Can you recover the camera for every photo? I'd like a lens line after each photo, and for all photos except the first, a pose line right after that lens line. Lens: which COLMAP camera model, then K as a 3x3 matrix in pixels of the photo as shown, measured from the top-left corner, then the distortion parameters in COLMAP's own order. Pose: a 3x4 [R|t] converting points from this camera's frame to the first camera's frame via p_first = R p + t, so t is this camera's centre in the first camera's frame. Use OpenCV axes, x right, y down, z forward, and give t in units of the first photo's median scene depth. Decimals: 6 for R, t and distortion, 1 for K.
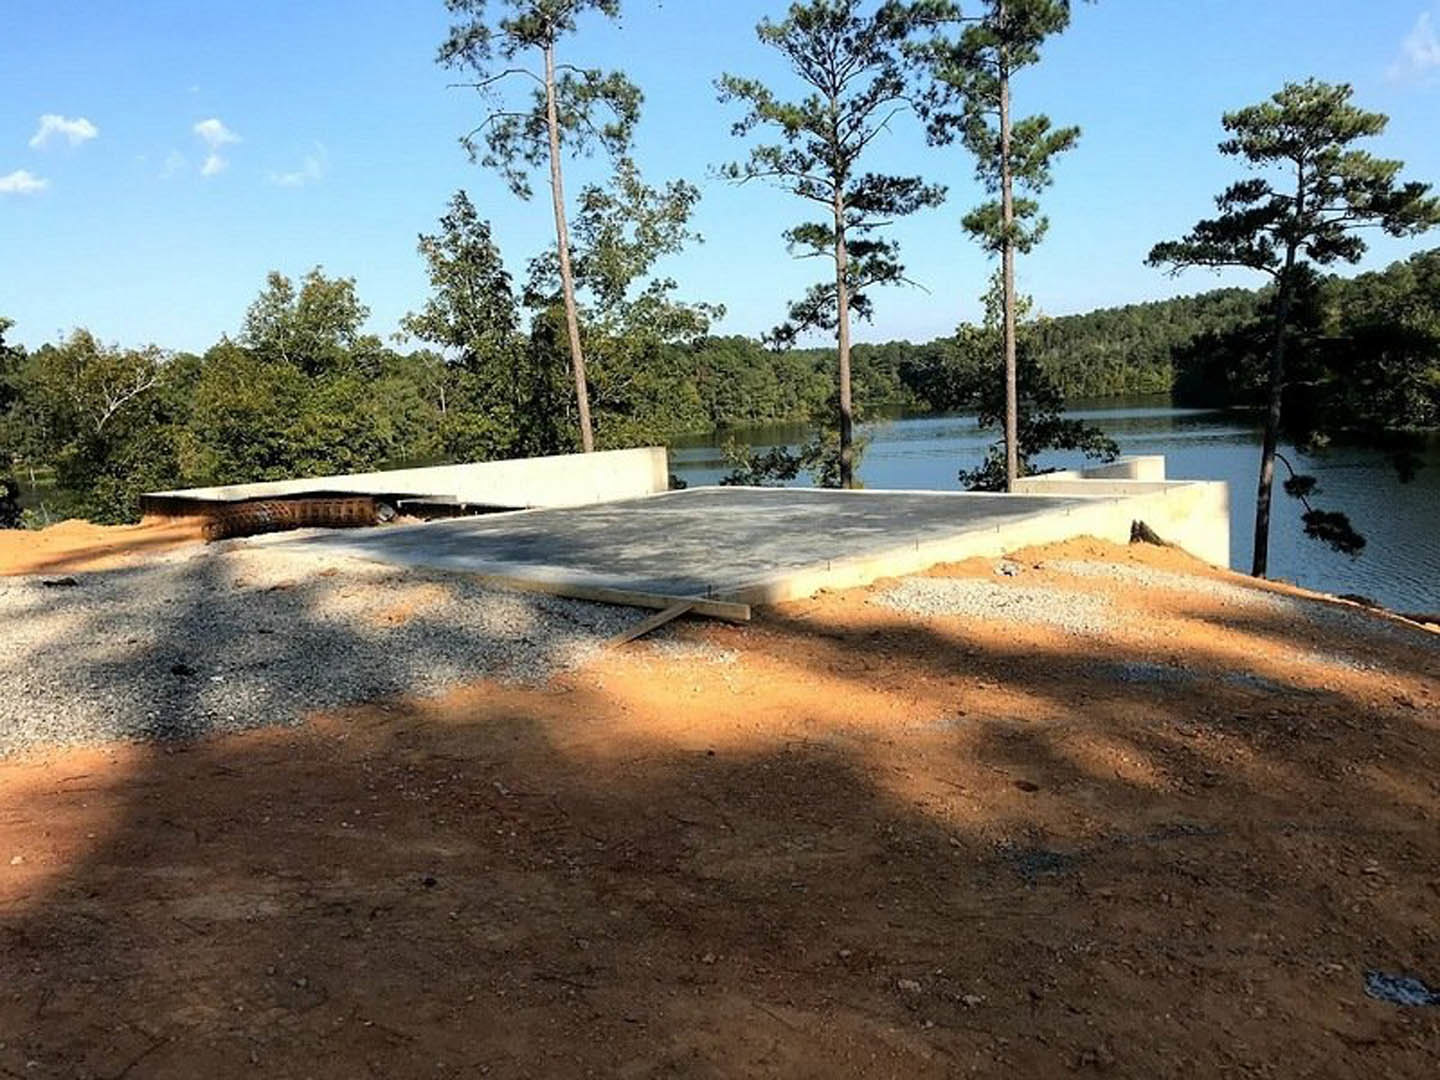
lens RADIAL K [[1185.0, 0, 699.6], [0, 1185.0, 534.3], [0, 0, 1]] dist [-0.025079, 0.043696]
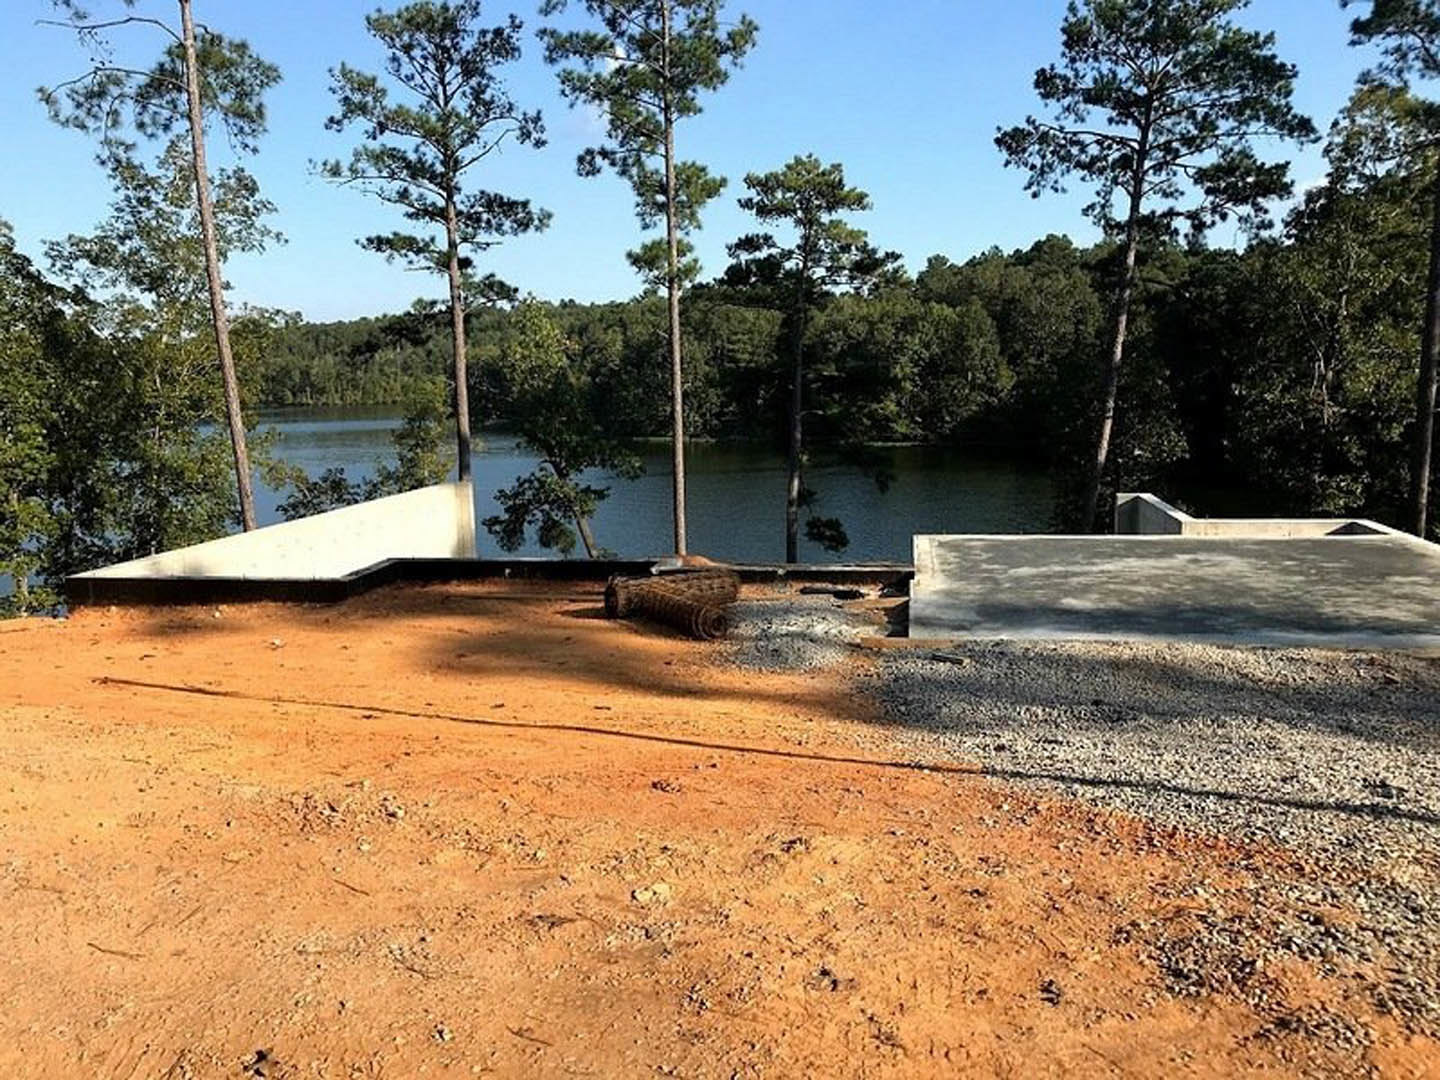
lens RADIAL K [[1187.2, 0, 686.3], [0, 1187.2, 540.1], [0, 0, 1]] dist [0.000472, -0.027251]
pose [[0.818564, -0.046905, 0.572497, -0.287251], [0.046486, 0.998801, 0.015366, -0.024233], [-0.572531, 0.014035, 0.819763, 0.102835]]
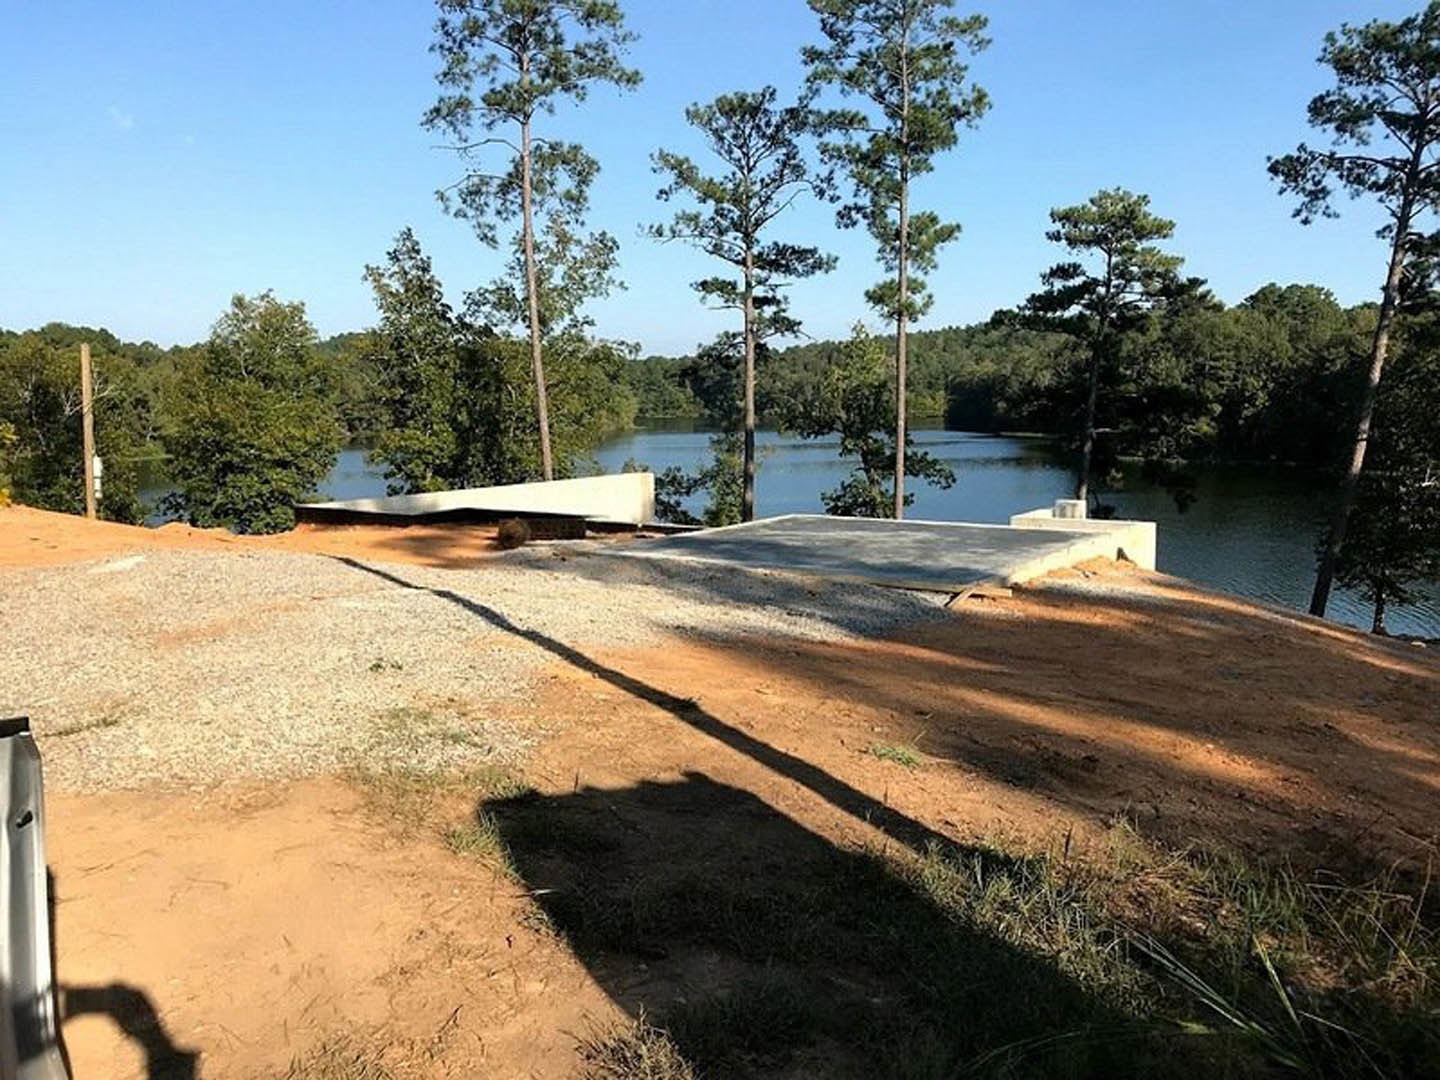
lens RADIAL K [[1187.2, 0, 686.3], [0, 1187.2, 540.1], [0, 0, 1]] dist [0.000472, -0.027251]
pose [[0.983907, 0.019882, 0.177573, -0.147537], [-0.019734, 0.999802, -0.002603, -0.001363], [-0.177590, -0.000943, 0.984104, -0.152027]]
